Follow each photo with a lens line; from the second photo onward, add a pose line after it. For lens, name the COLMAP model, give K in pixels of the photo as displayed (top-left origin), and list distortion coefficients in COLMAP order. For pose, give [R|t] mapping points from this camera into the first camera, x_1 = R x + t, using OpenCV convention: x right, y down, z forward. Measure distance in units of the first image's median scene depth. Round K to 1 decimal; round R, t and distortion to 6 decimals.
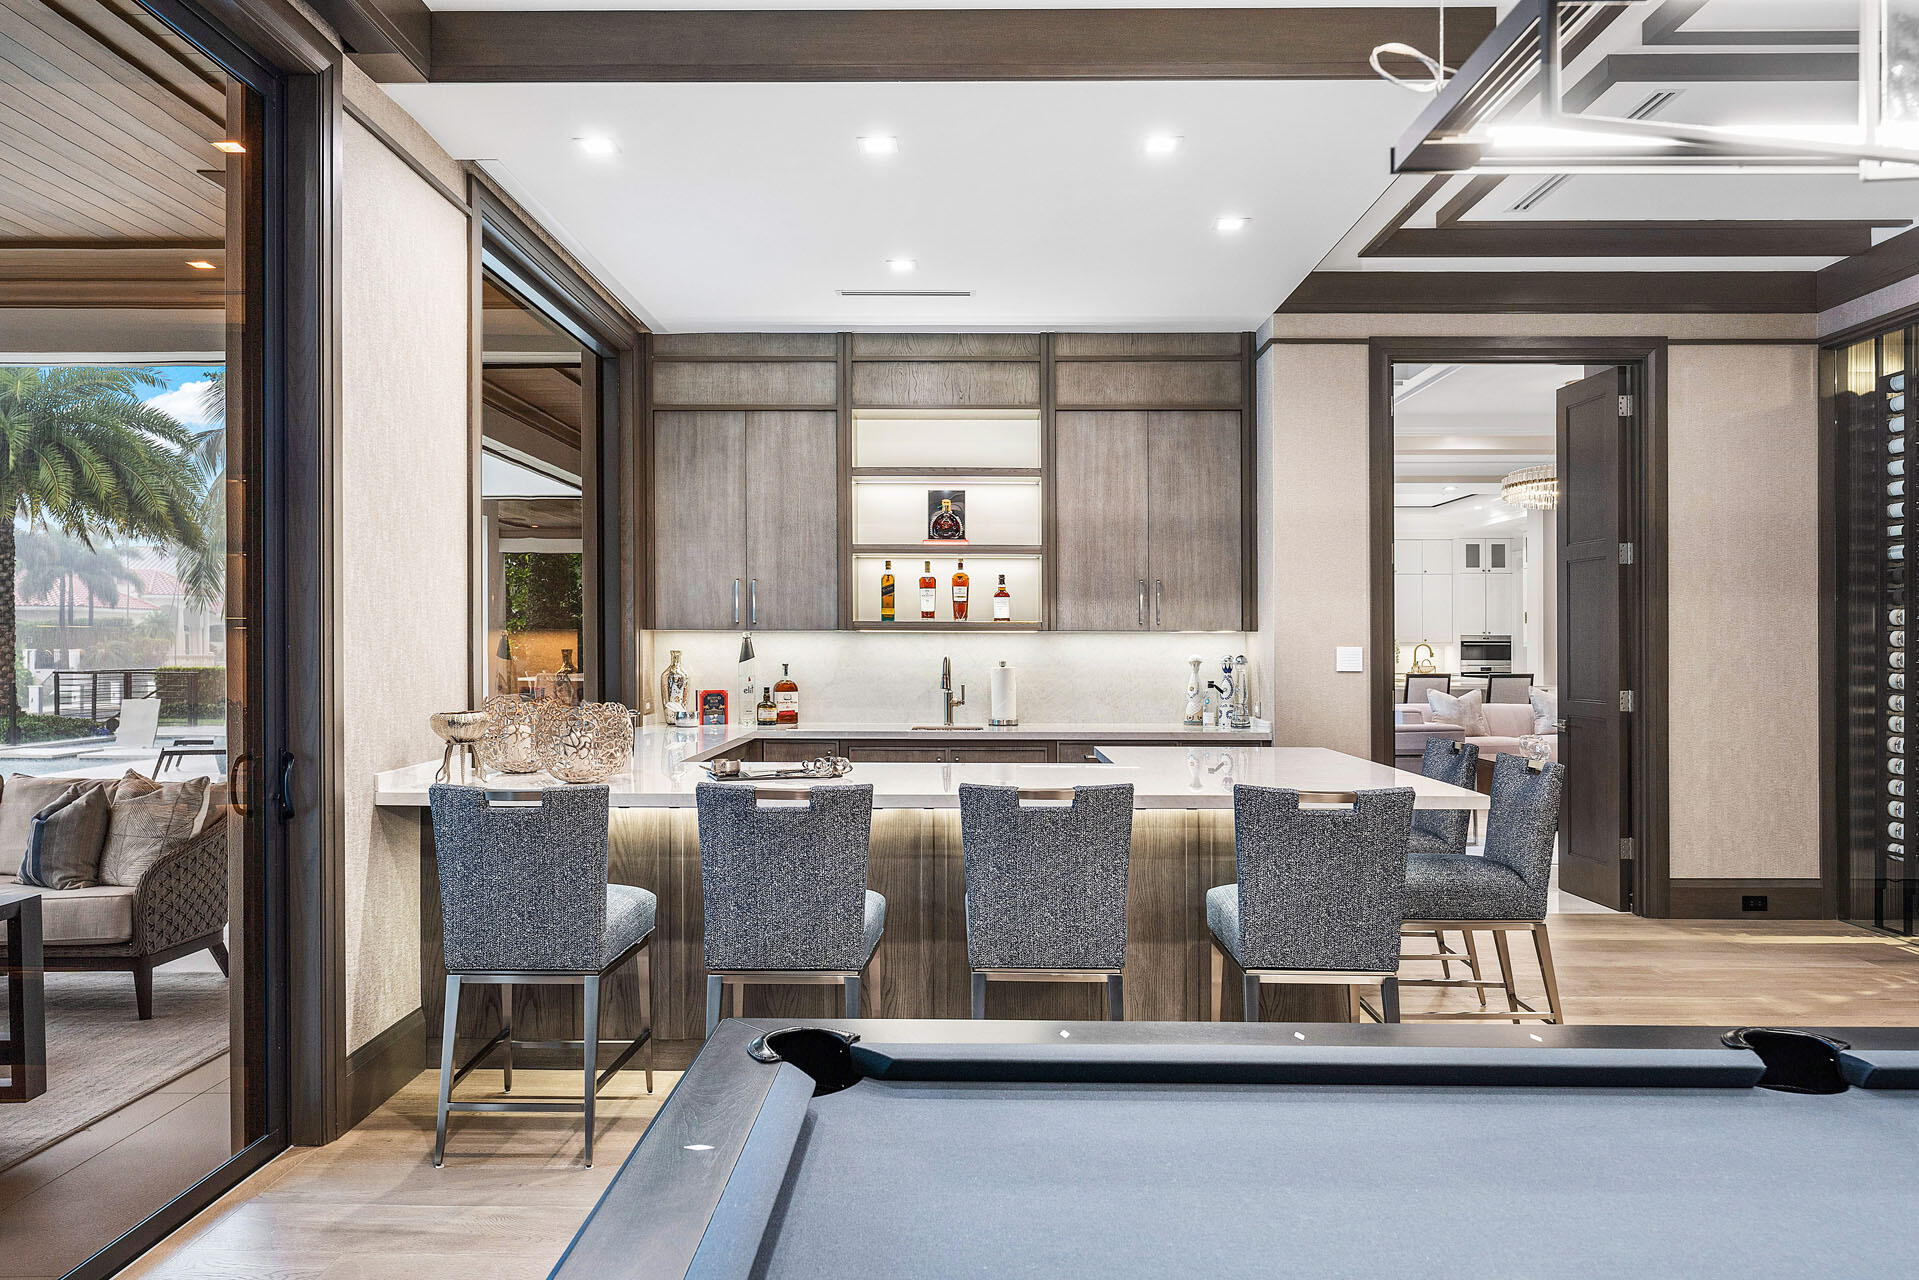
lens RADIAL K [[1339.7, 0, 960.0], [0, 1339.7, 645.7], [0, 0, 1]] dist [0.001857, -0.000810]
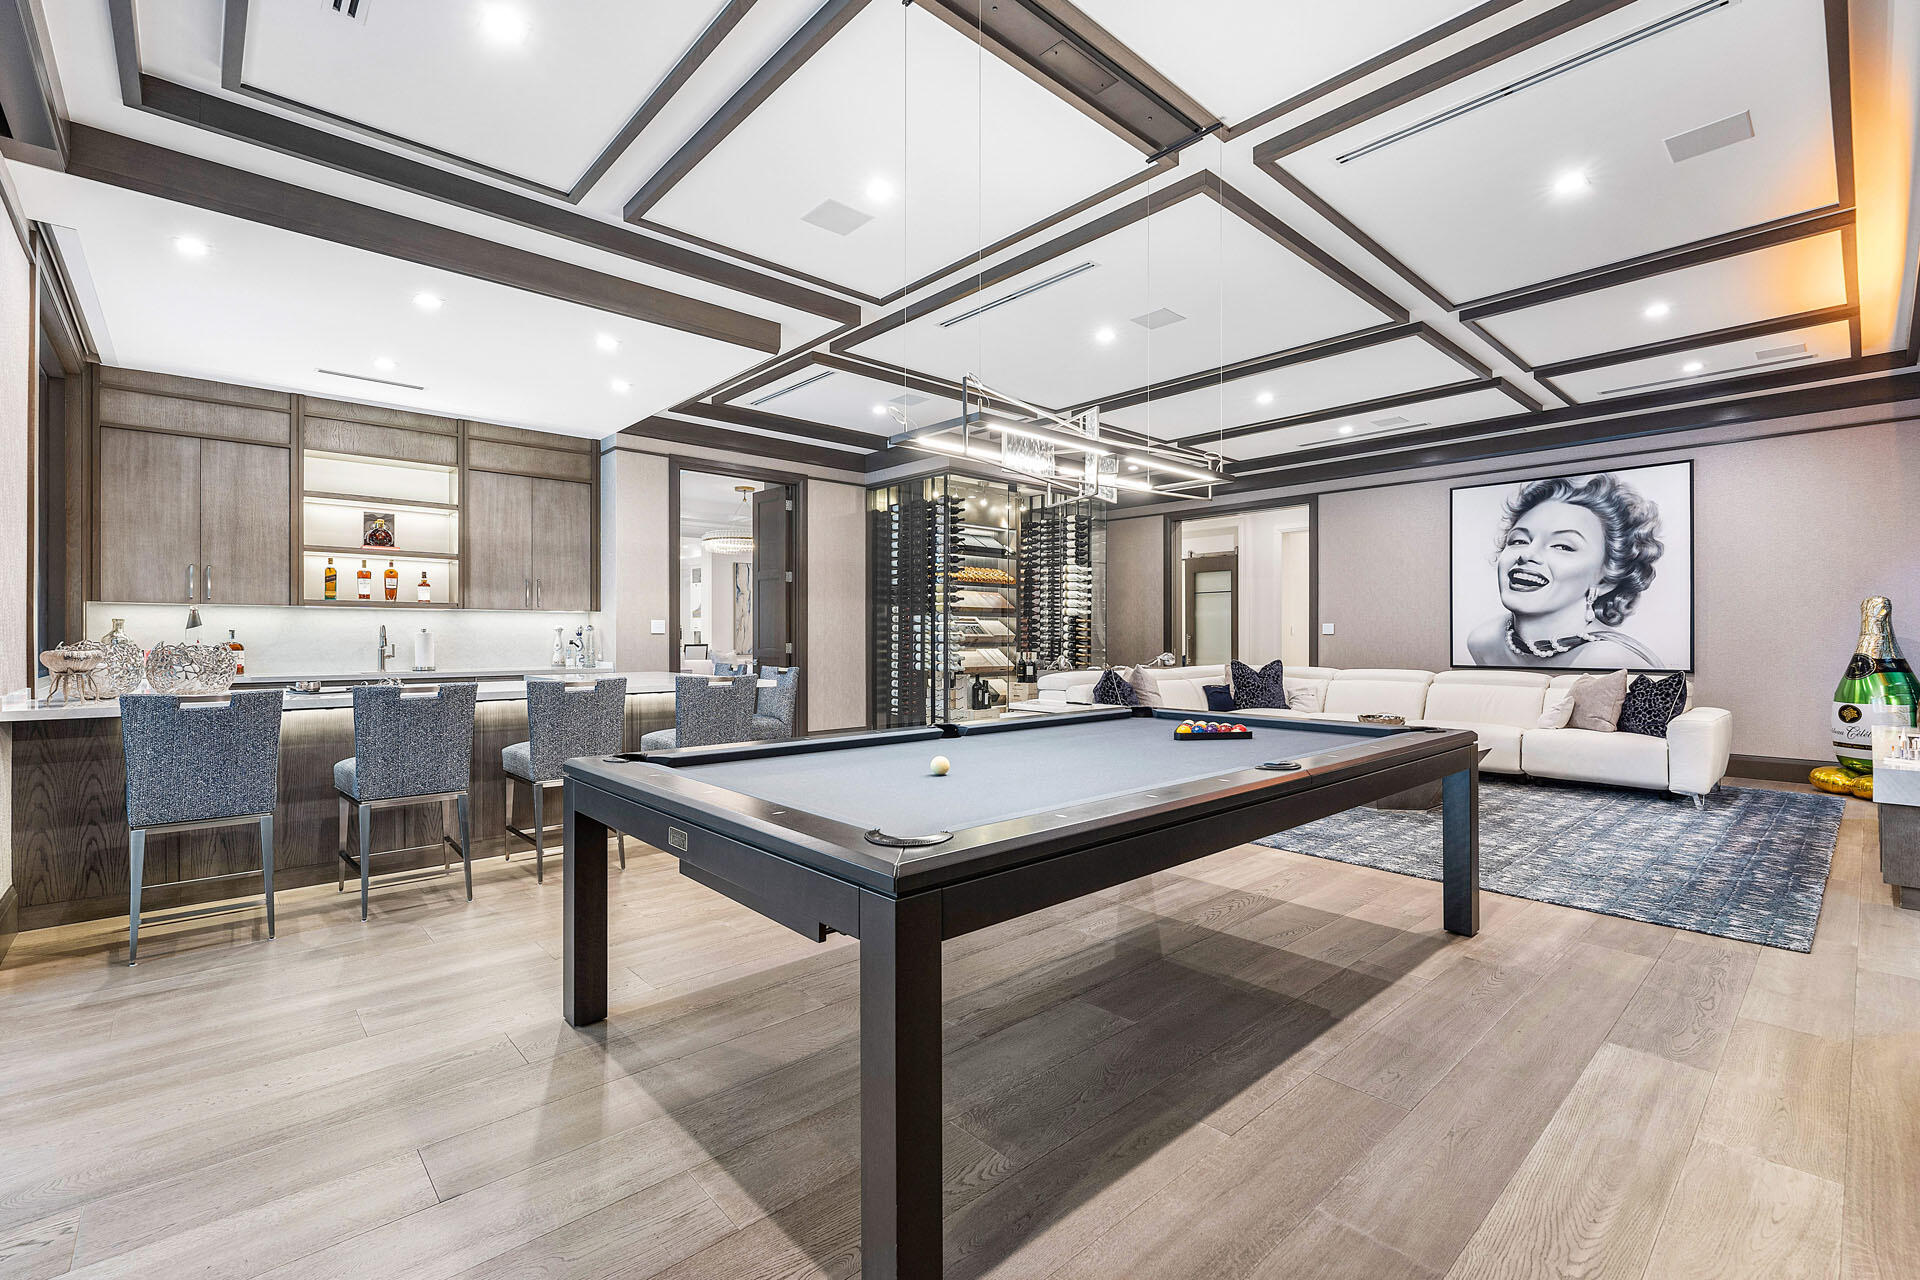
lens RADIAL K [[830.3, 0, 969.4], [0, 830.3, 629.5], [0, 0, 1]] dist [-0.010829, -0.000108]
pose [[0.727240, 0.004601, 0.686368, -0.166699], [0.001108, 0.999968, -0.007878, 0.021433], [-0.686382, 0.006490, 0.727212, -0.112035]]
